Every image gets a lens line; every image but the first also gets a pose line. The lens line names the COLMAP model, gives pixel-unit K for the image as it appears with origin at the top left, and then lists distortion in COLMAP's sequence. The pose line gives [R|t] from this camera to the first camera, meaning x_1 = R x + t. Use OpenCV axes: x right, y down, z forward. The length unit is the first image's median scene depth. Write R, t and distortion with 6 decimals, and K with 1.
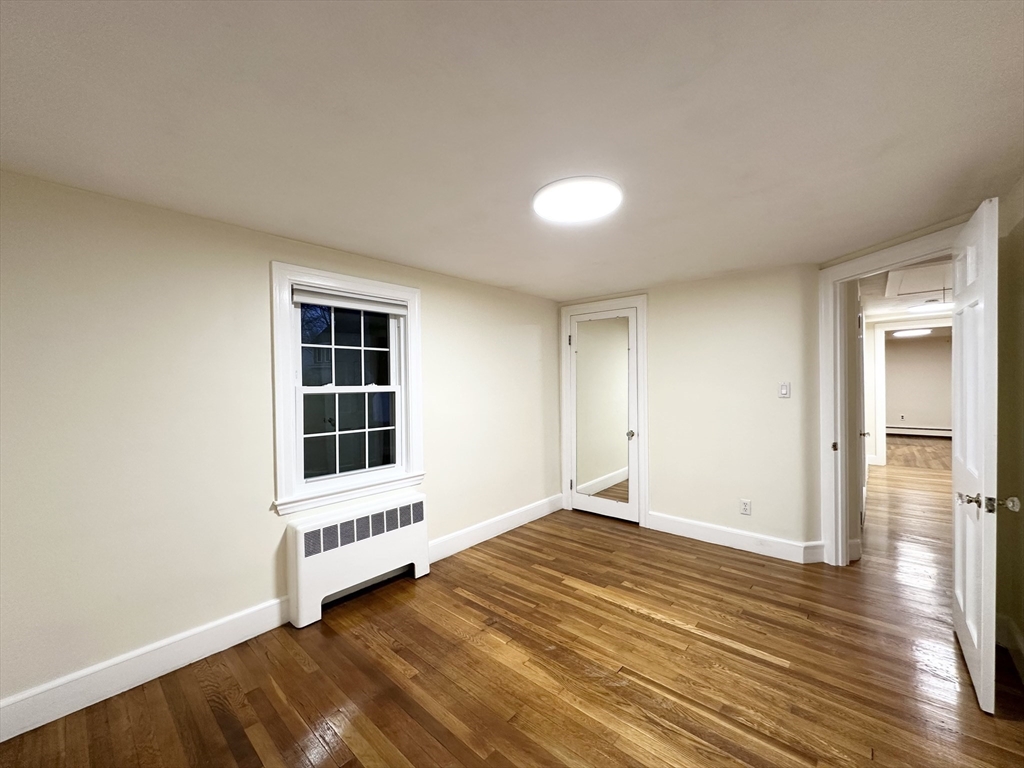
lens RADIAL K [[408.0, 0, 512.5], [0, 408.0, 382.2], [0, 0, 1]] dist [-0.001037, -0.000034]
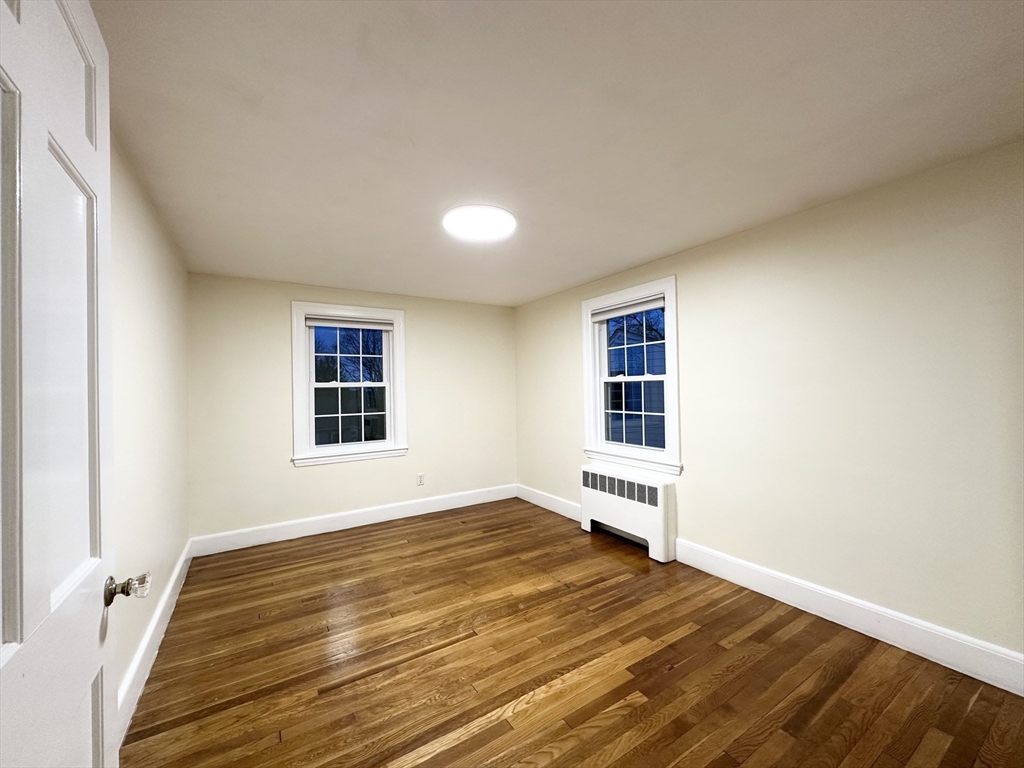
lens RADIAL K [[408.0, 0, 512.5], [0, 408.0, 382.2], [0, 0, 1]] dist [-0.001037, -0.000034]
pose [[-0.277210, 0.003242, -0.960804, 0.991355], [0.023721, 0.999713, -0.003471, 0.025523], [0.960516, -0.023754, -0.277207, 1.086588]]
